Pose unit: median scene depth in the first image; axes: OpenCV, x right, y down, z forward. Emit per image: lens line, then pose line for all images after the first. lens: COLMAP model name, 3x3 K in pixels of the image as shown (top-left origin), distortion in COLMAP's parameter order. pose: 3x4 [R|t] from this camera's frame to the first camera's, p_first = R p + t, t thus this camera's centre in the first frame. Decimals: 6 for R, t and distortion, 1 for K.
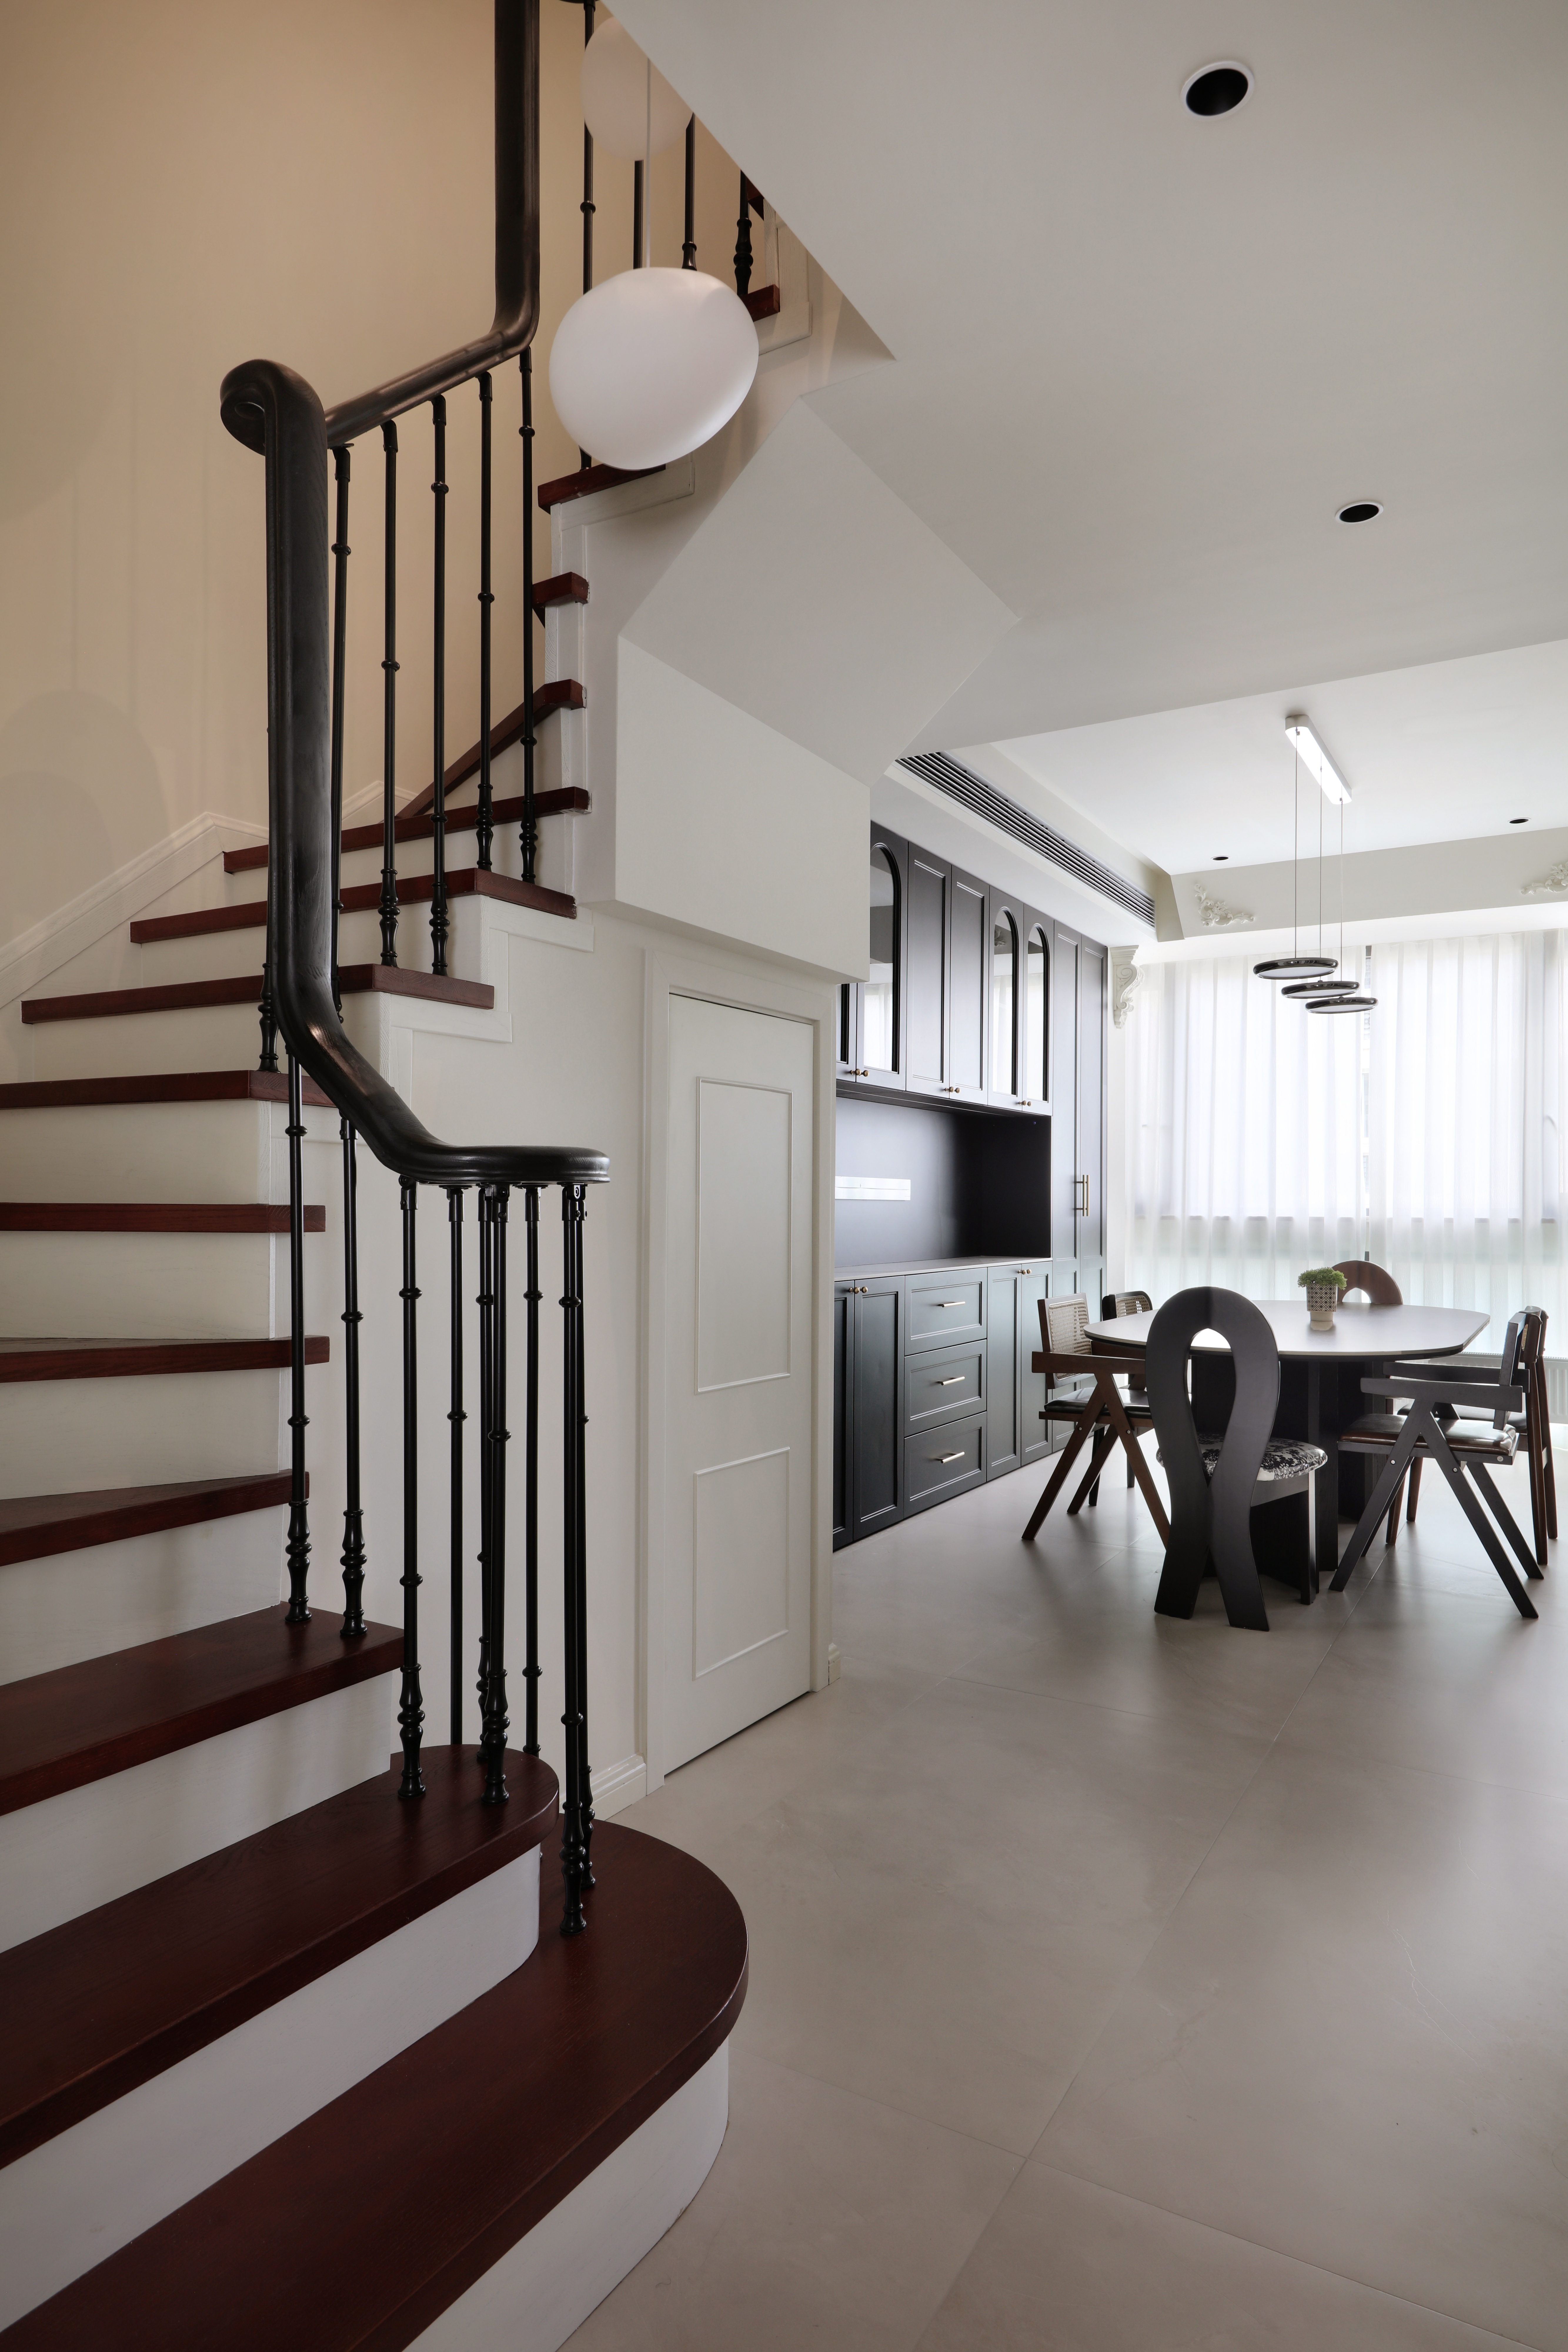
lens RADIAL K [[1300.2, 0, 782.9], [0, 1300.2, 1222.2], [0, 0, 1]] dist [0.014780, 0.000764]
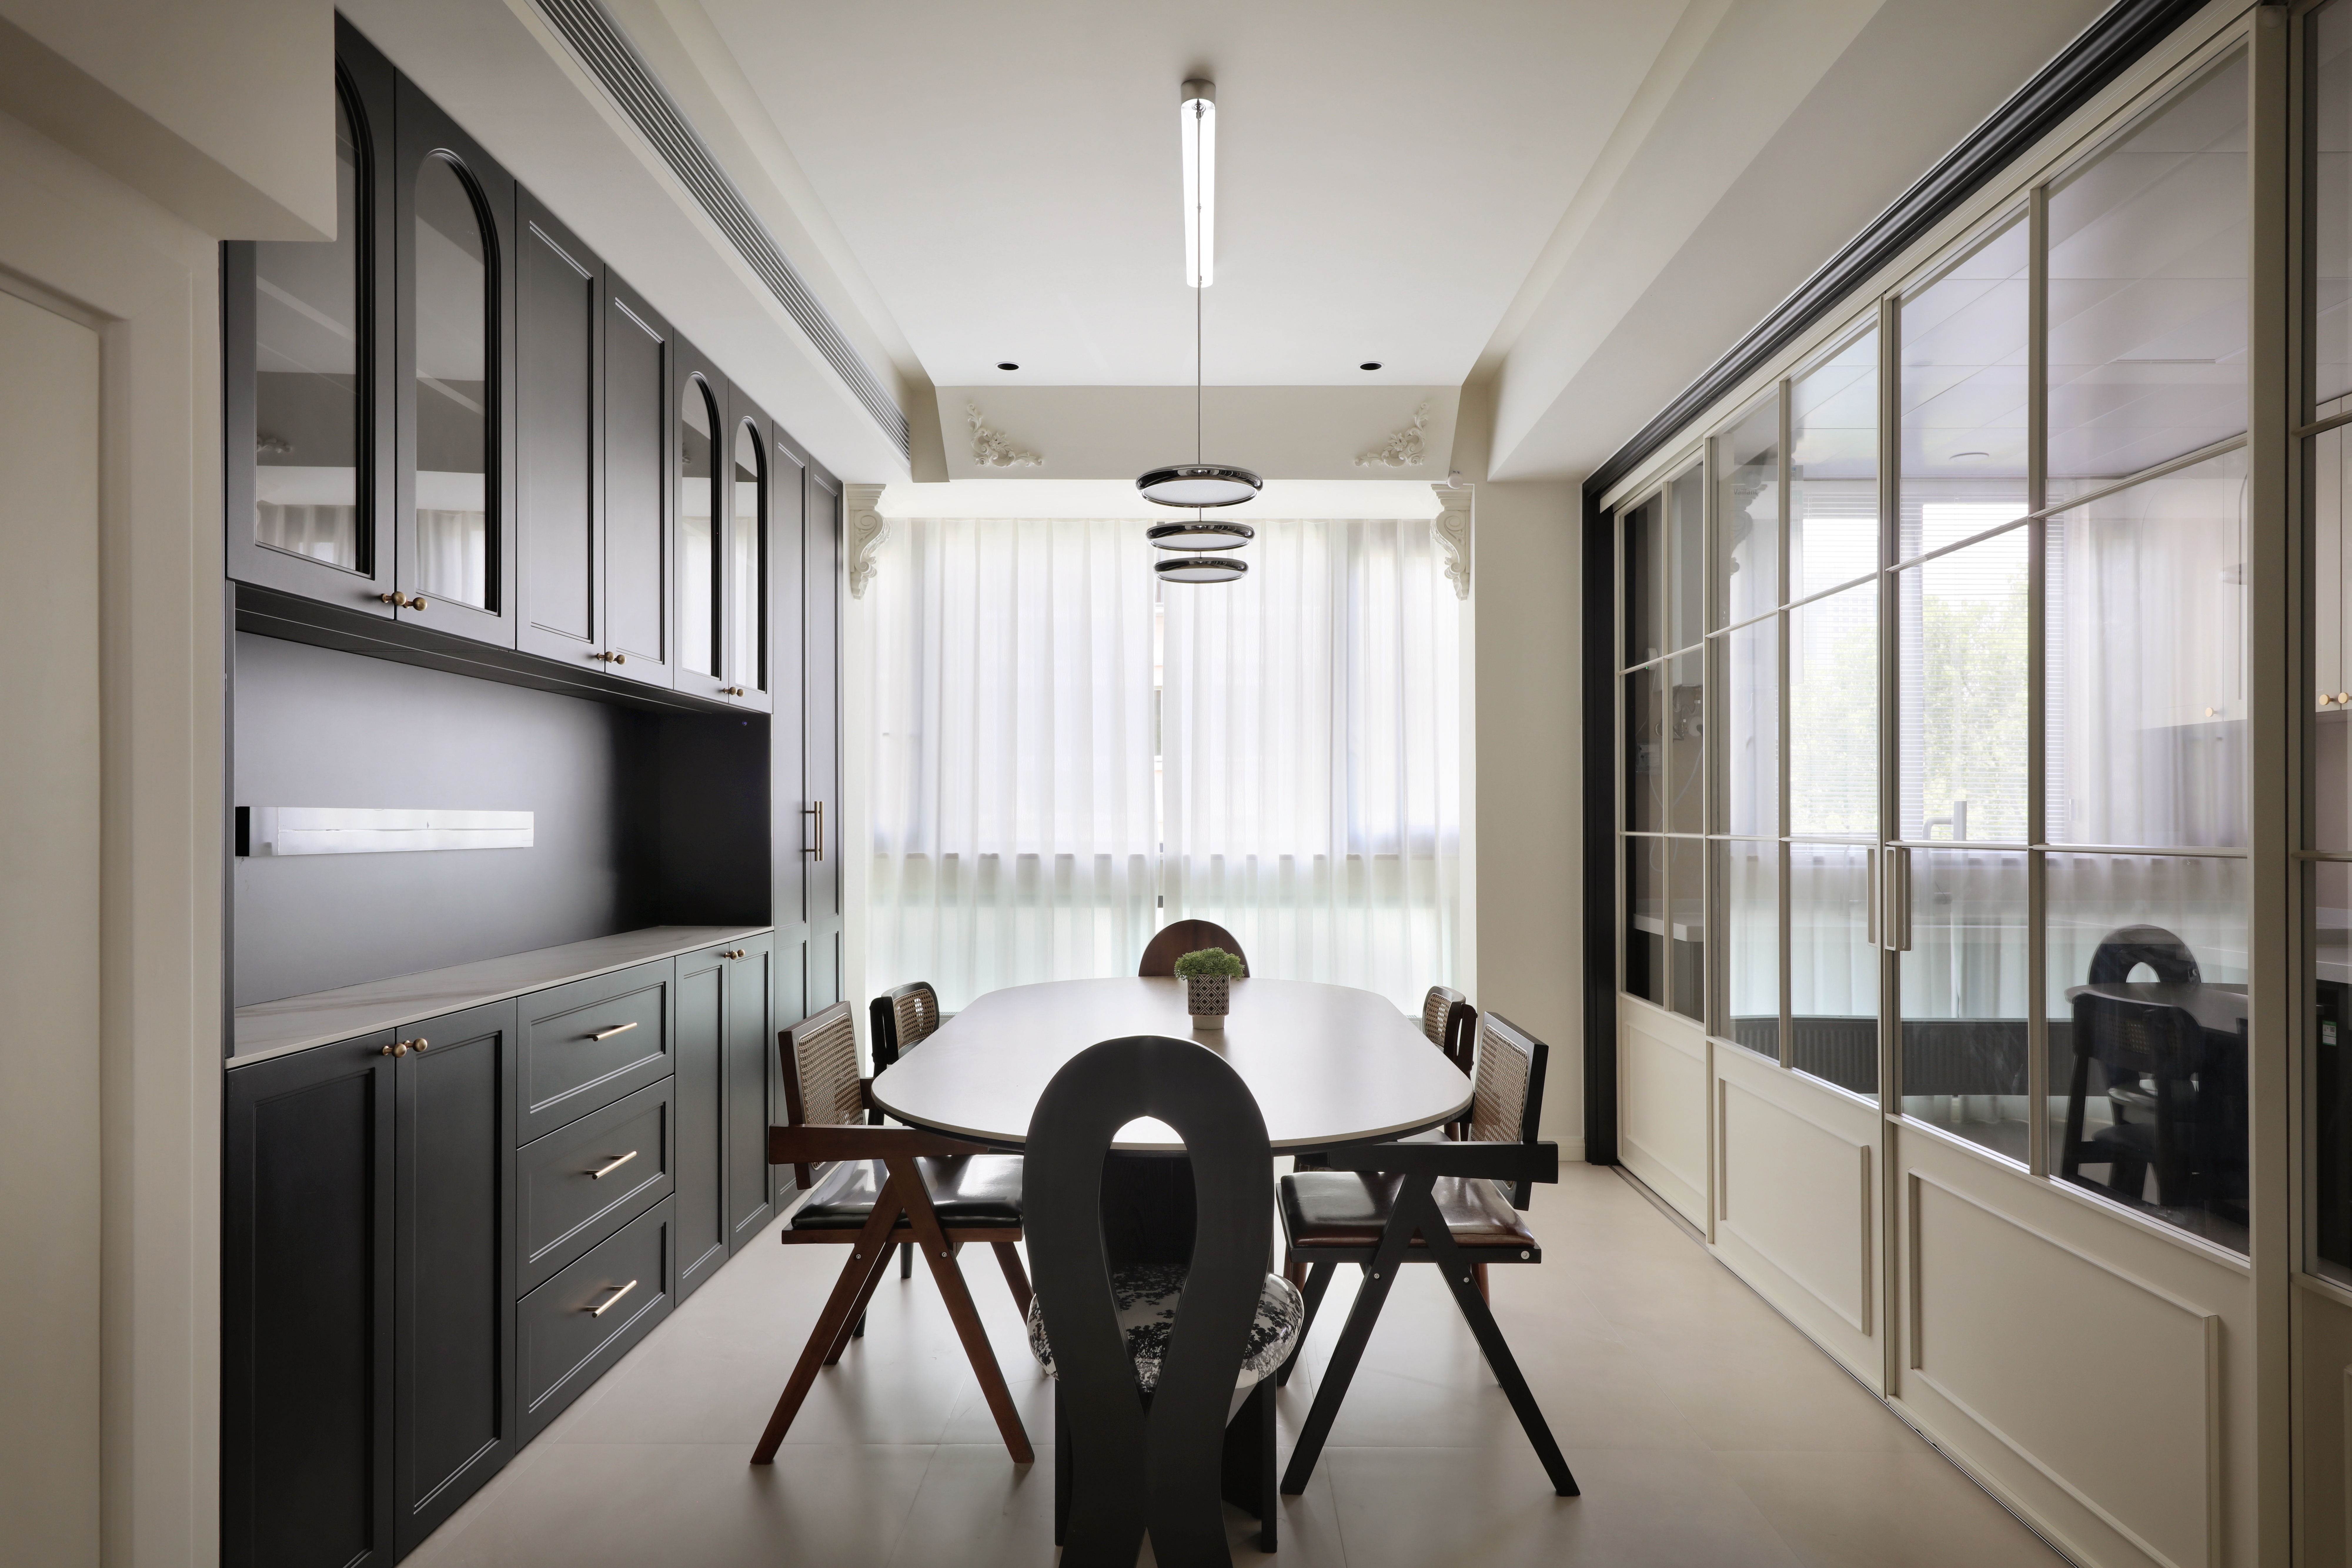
lens RADIAL K [[1300.2, 0, 1179.9], [0, 1300.2, 825.9], [0, 0, 1]] dist [0.014780, 0.000764]
pose [[0.856220, -0.006327, 0.516573, 0.040290], [0.010550, 0.999931, -0.005241, -0.018486], [-0.516504, 0.009937, 0.856227, 0.320955]]
